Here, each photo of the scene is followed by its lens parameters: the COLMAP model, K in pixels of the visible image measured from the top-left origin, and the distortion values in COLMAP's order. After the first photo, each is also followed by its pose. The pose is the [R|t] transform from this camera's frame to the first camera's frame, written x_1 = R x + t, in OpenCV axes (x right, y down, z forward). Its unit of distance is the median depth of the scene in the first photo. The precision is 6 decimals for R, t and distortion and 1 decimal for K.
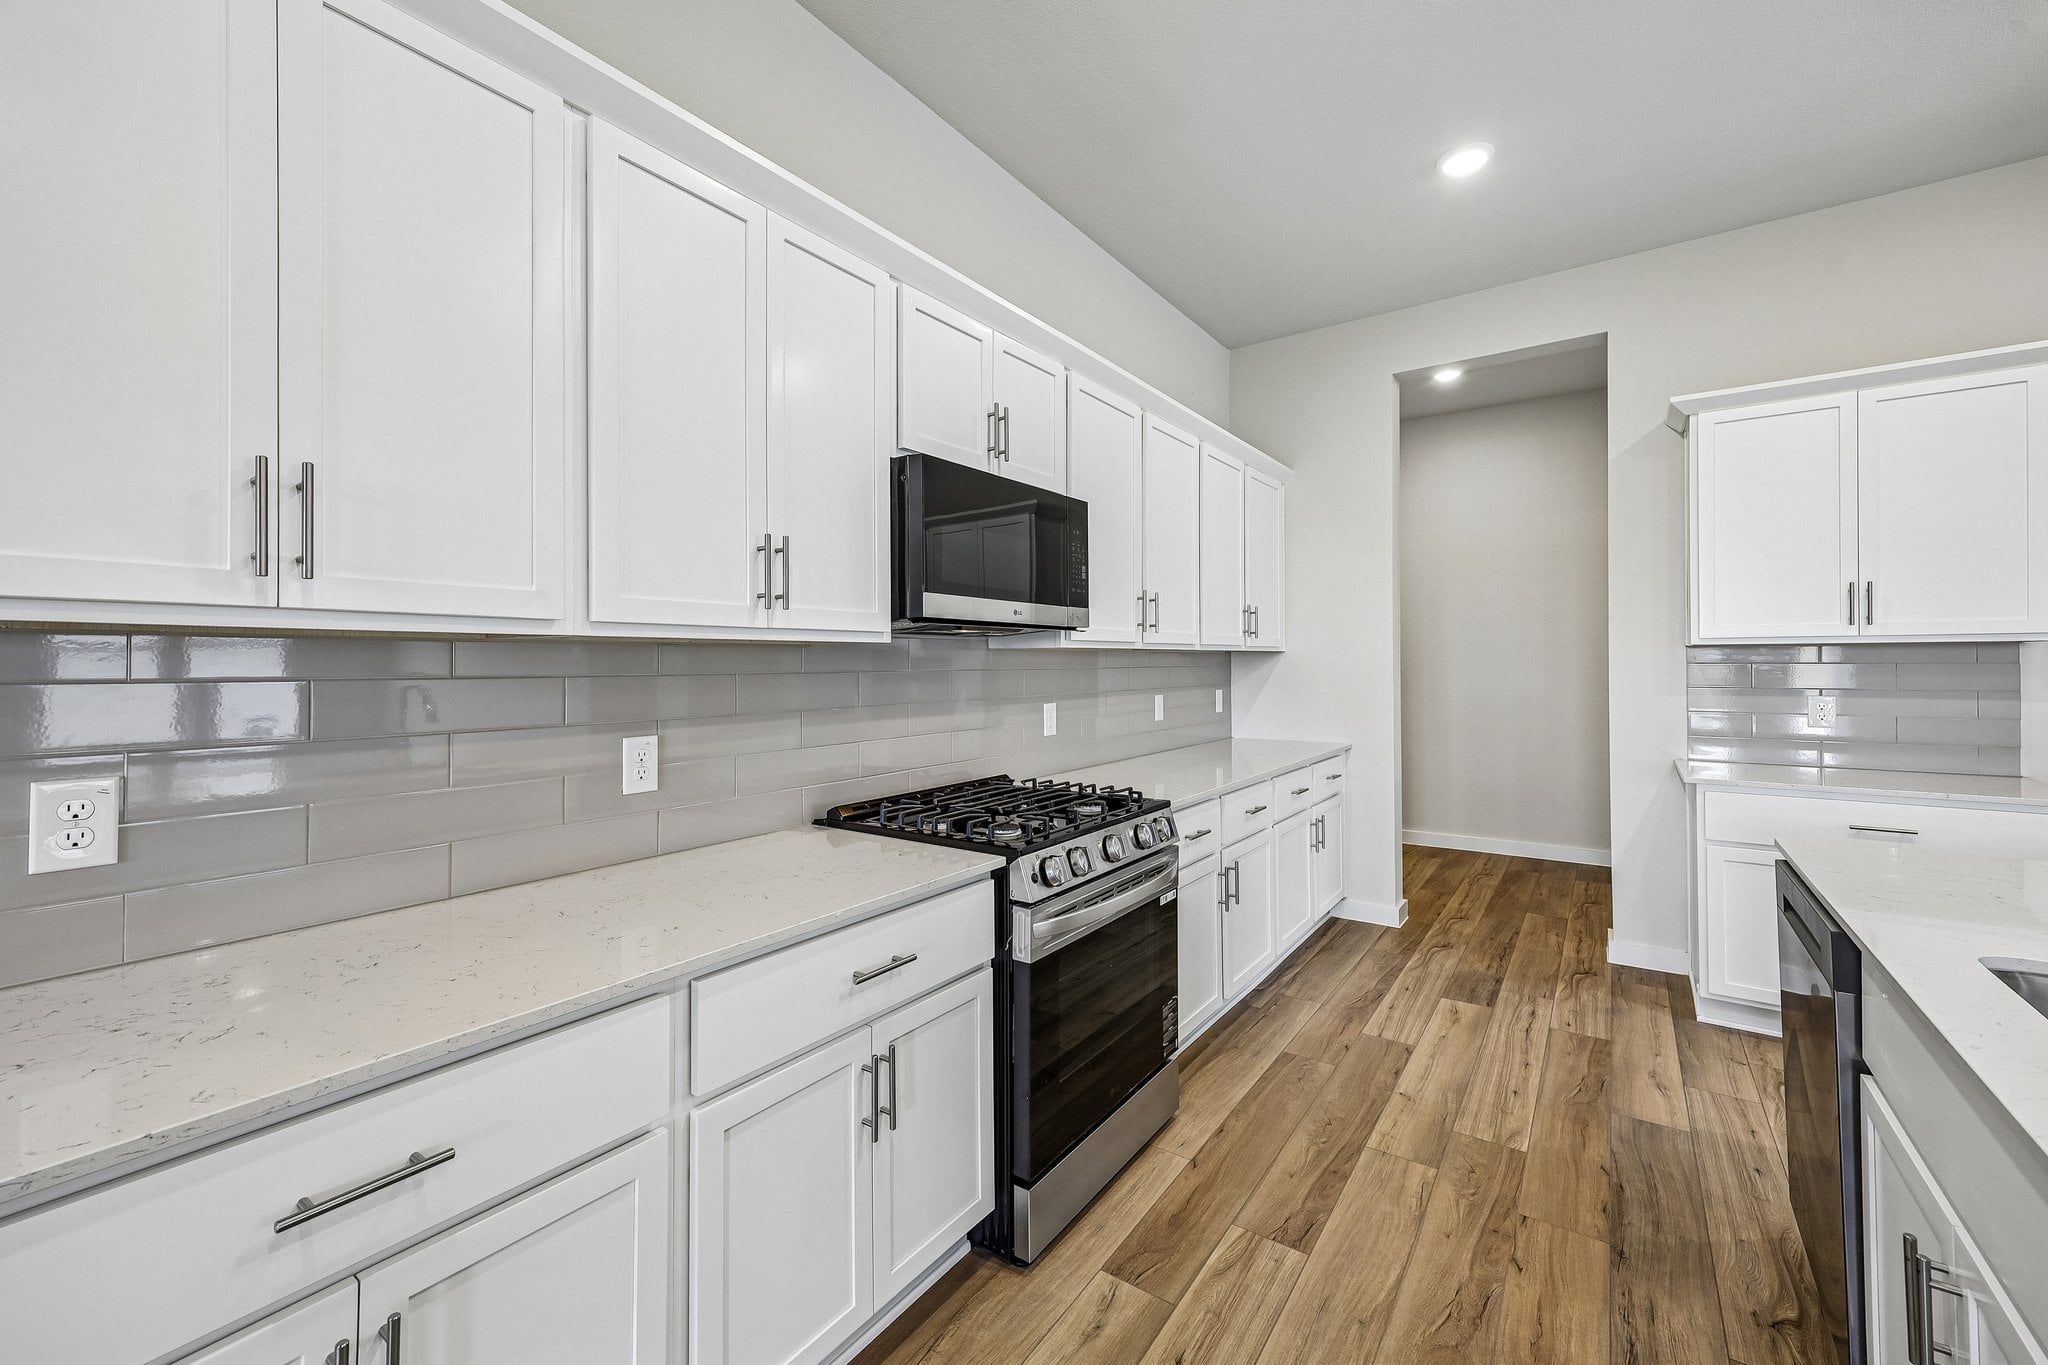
lens RADIAL K [[825.0, 0, 1023.5], [0, 825.0, 658.7], [0, 0, 1]] dist [0.004320, 0.001259]
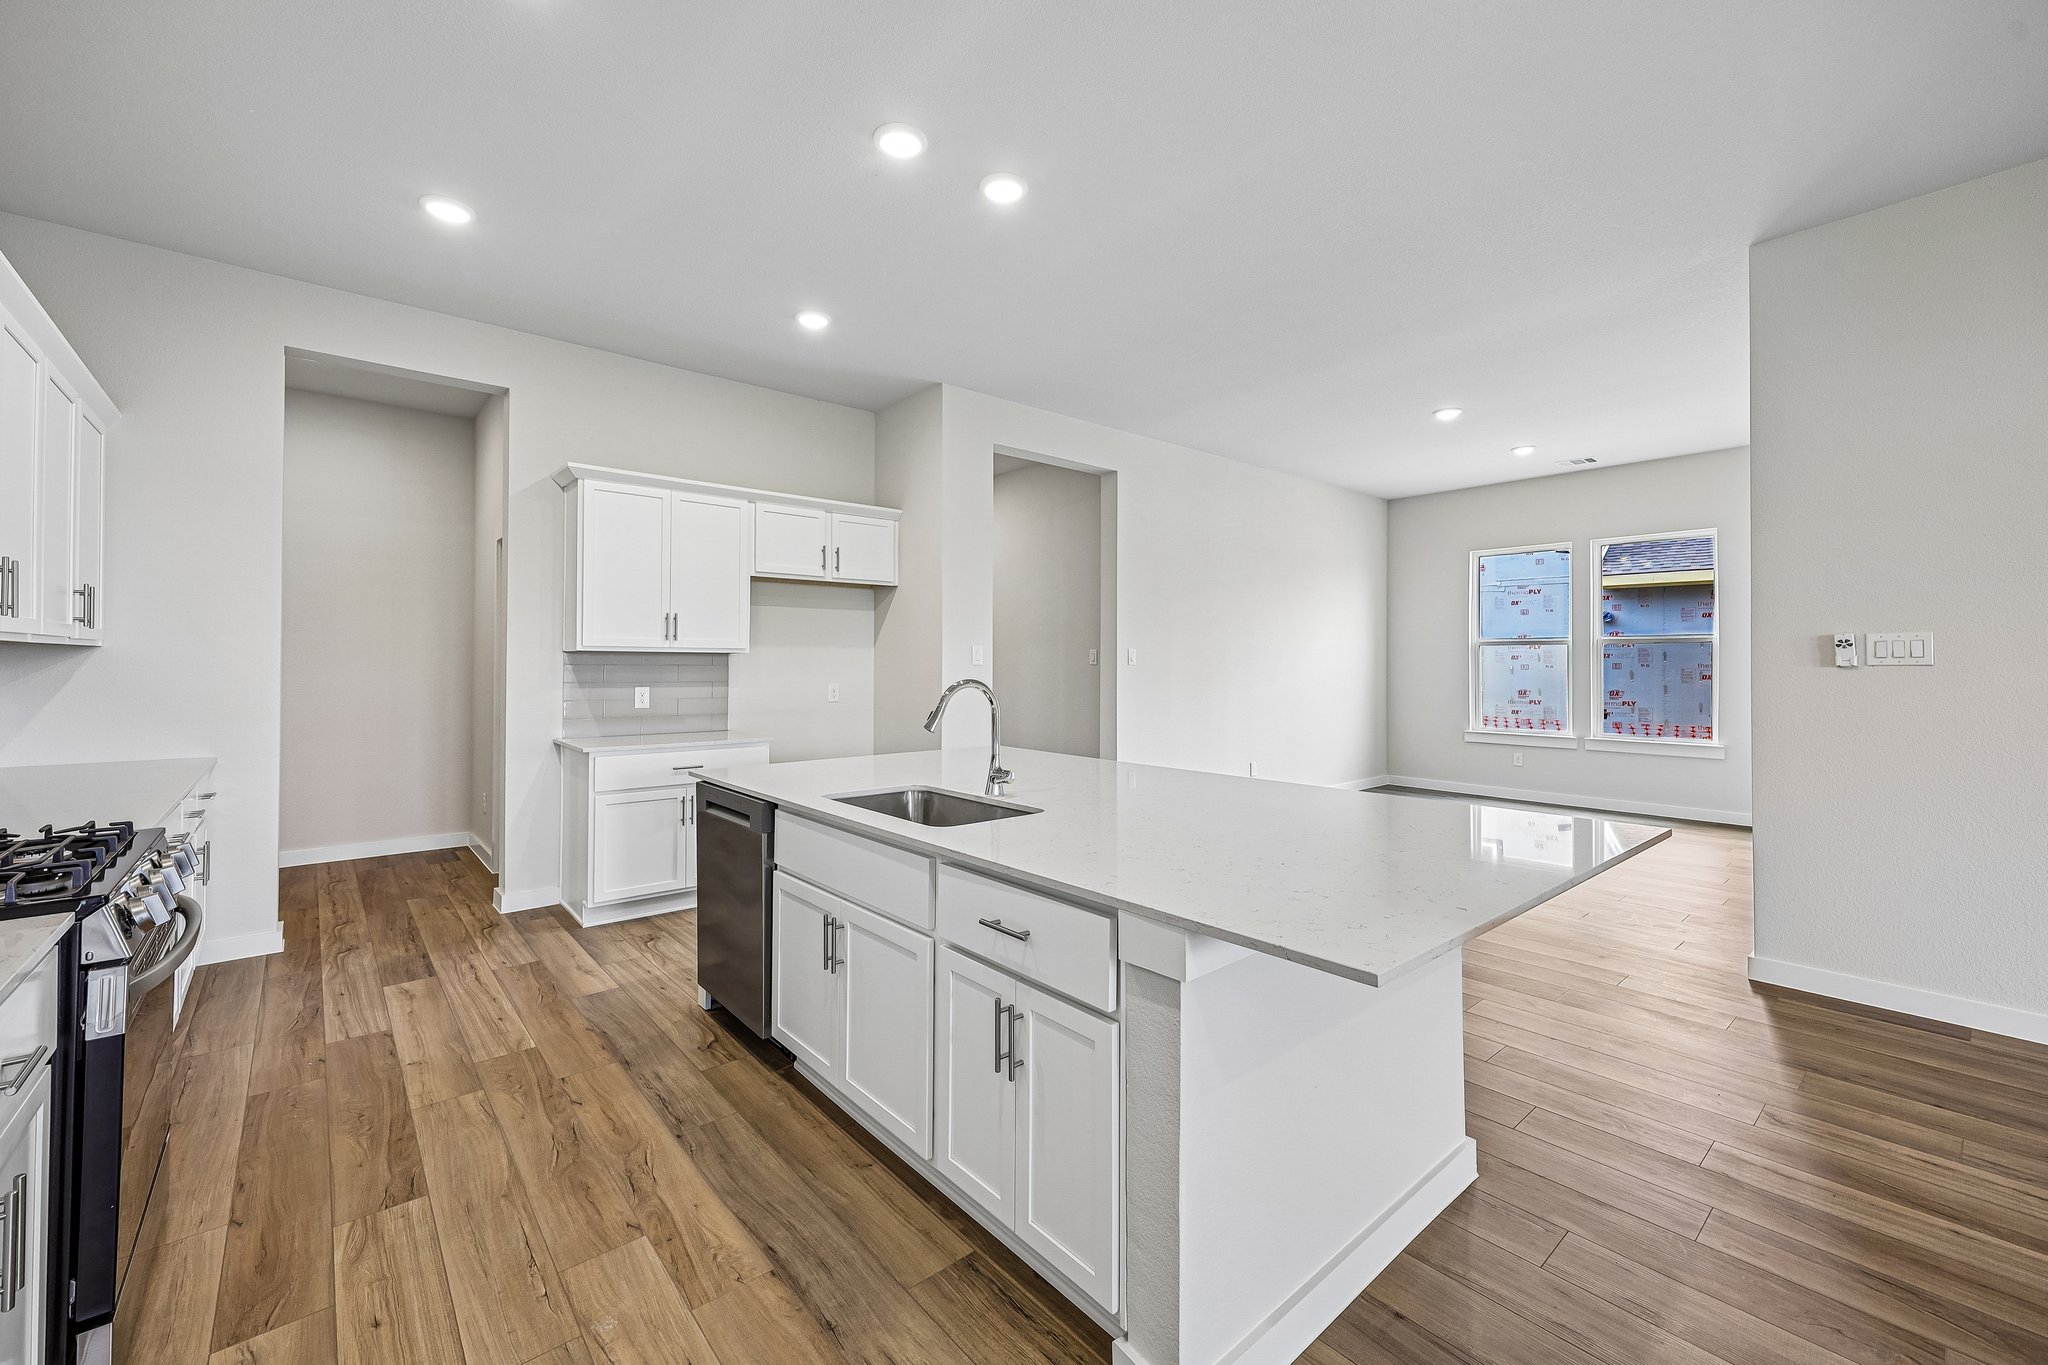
lens RADIAL K [[830.4, 0, 1025.2], [0, 830.4, 658.3], [0, 0, 1]] dist [0.009591, 0.001528]
pose [[0.238923, 0.013035, 0.970951, -0.446854], [-0.011199, 0.999880, -0.010667, 0.002383], [-0.970974, -0.008325, 0.239040, -0.033280]]
